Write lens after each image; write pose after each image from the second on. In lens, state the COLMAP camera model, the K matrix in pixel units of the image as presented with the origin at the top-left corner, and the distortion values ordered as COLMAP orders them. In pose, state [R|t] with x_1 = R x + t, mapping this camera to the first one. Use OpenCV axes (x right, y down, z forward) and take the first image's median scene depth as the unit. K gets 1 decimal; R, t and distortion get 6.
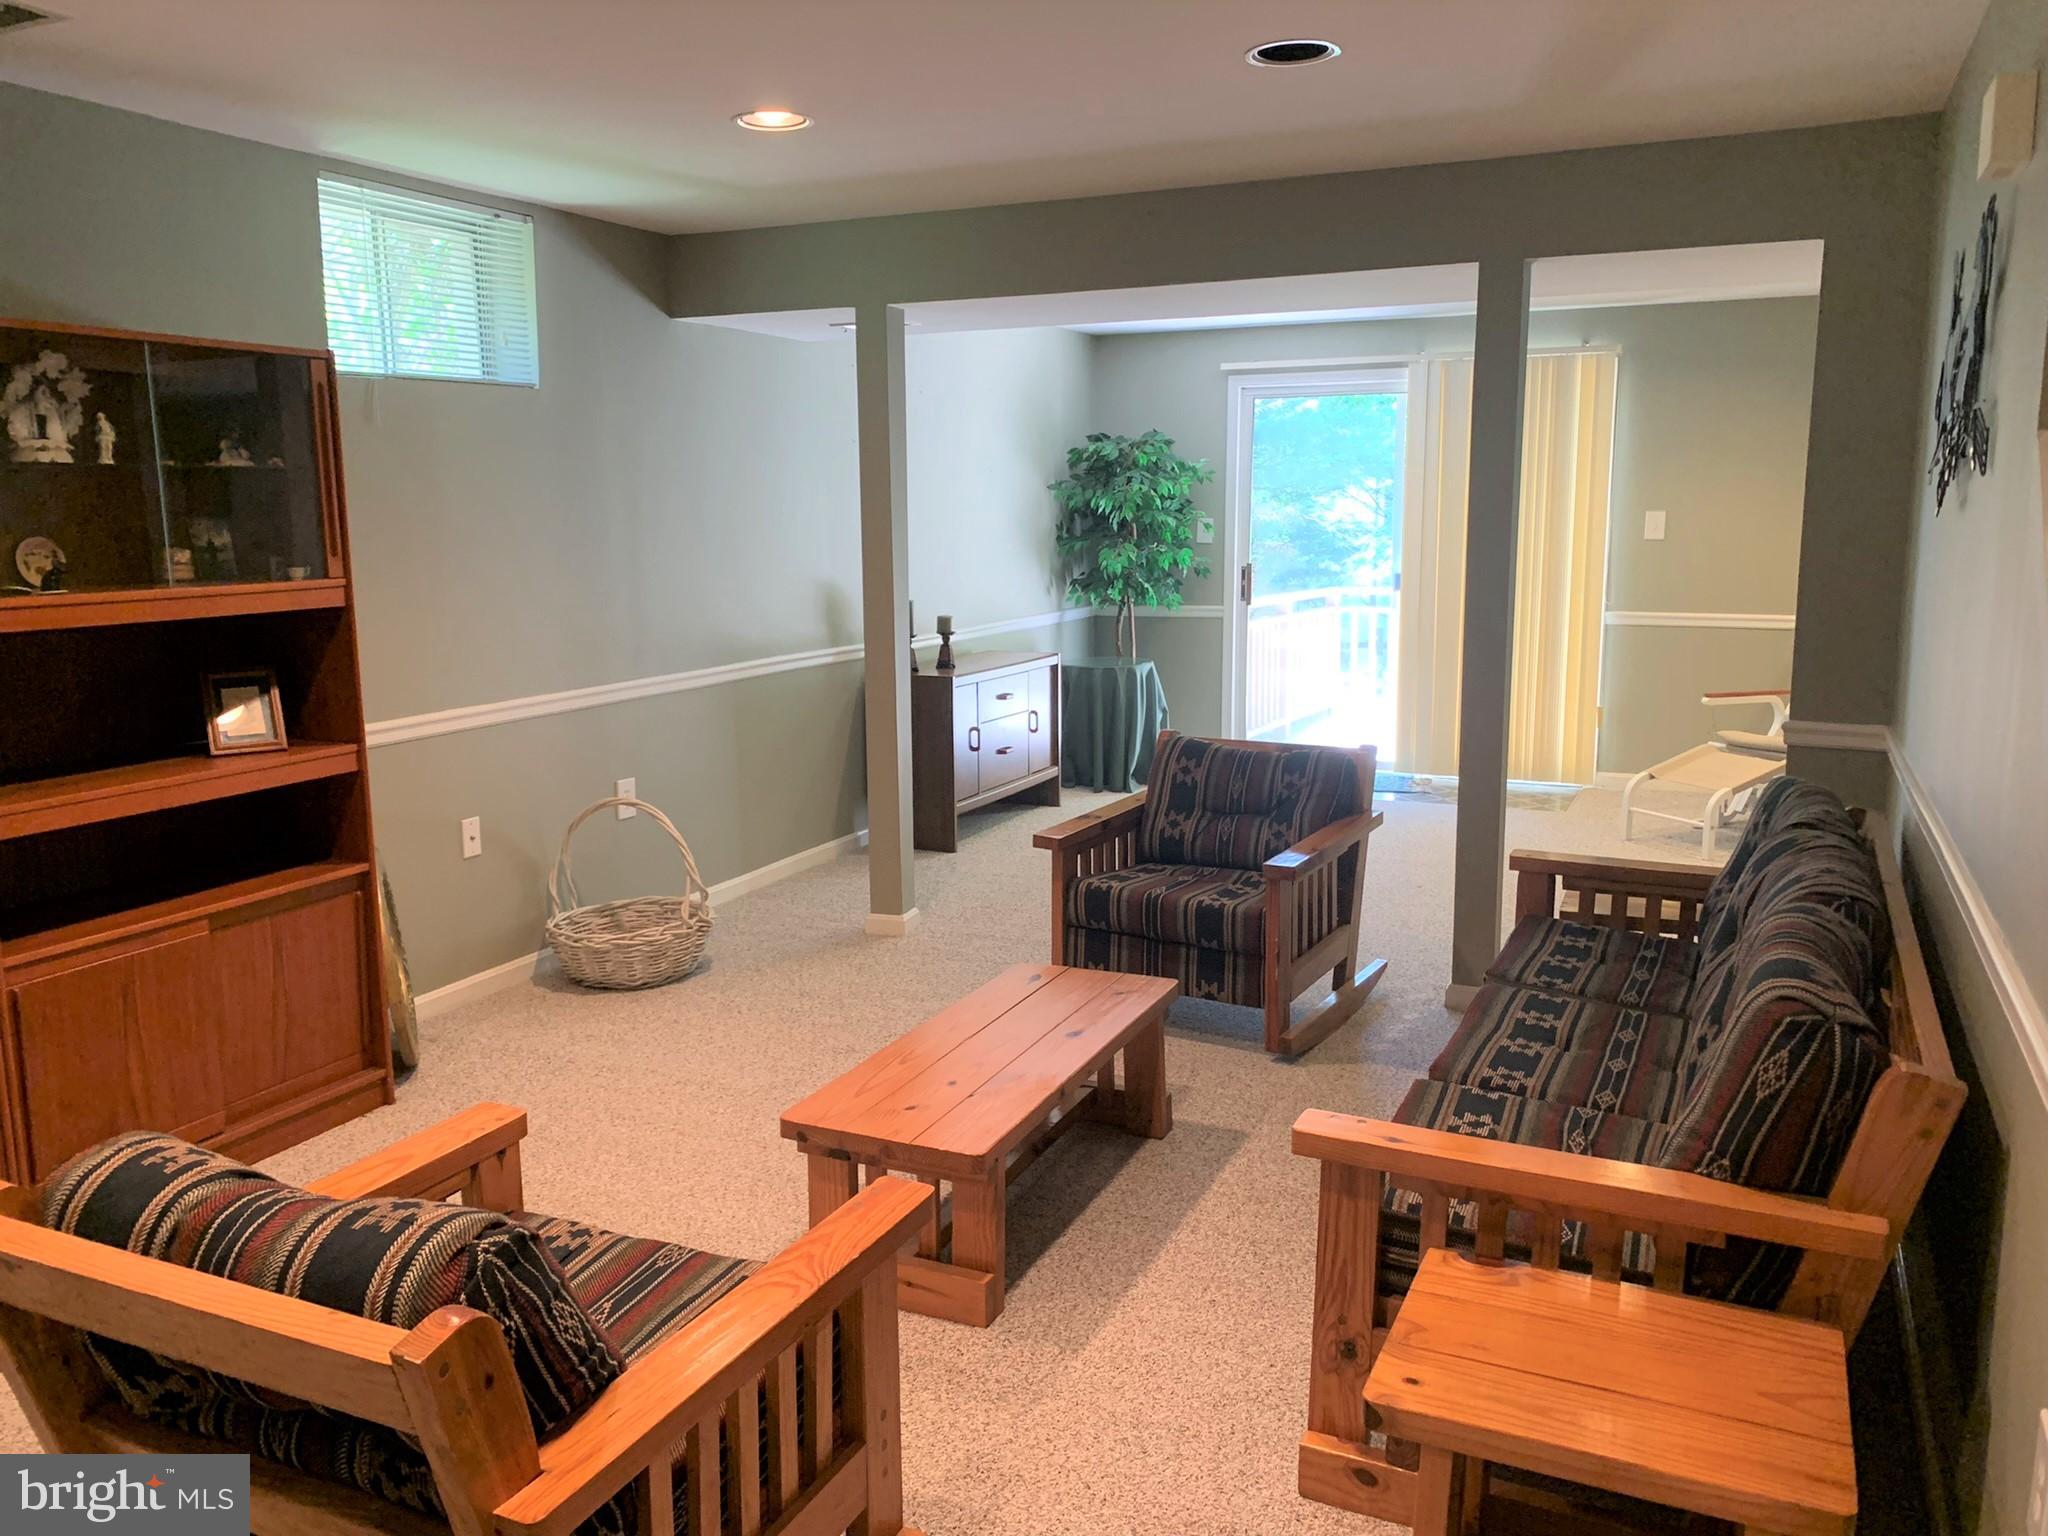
lens RADIAL K [[1565.5, 0, 1038.0], [0, 1565.5, 737.9], [0, 0, 1]] dist [0.103001, -0.125084]
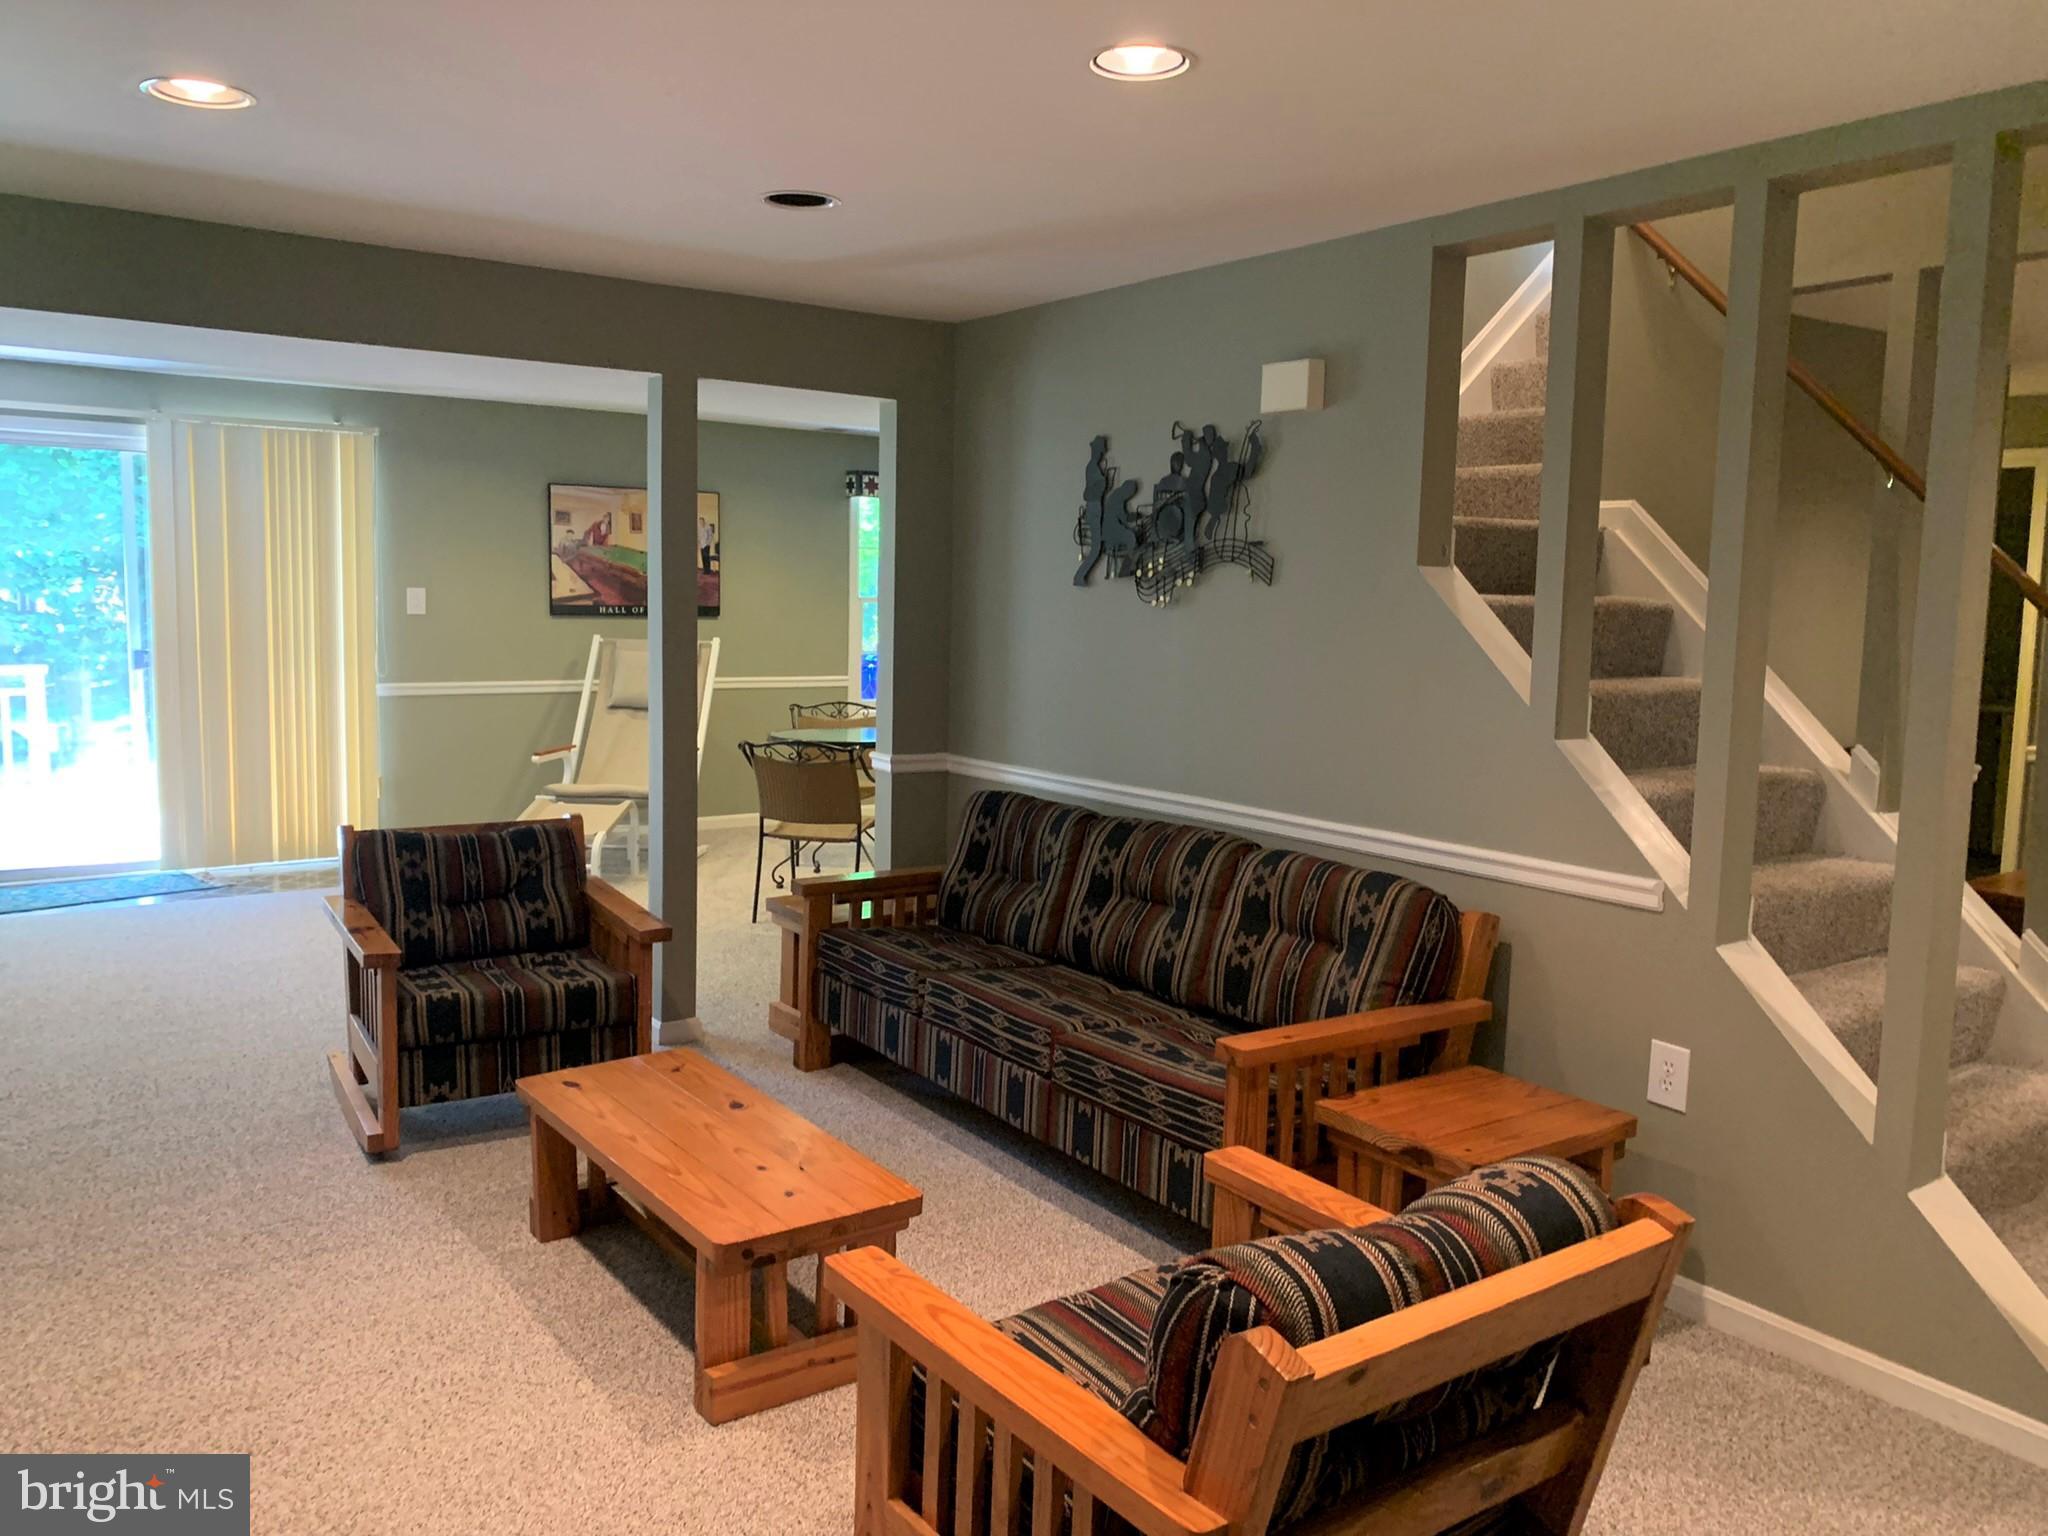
lens RADIAL K [[1562.4, 0, 1028.6], [0, 1562.4, 744.9], [0, 0, 1]] dist [-0.009731, -0.004221]
pose [[0.489148, -0.073050, 0.869136, -0.589586], [0.105719, 0.994105, 0.024055, -0.037246], [-0.865770, 0.080118, 0.493987, 0.257471]]
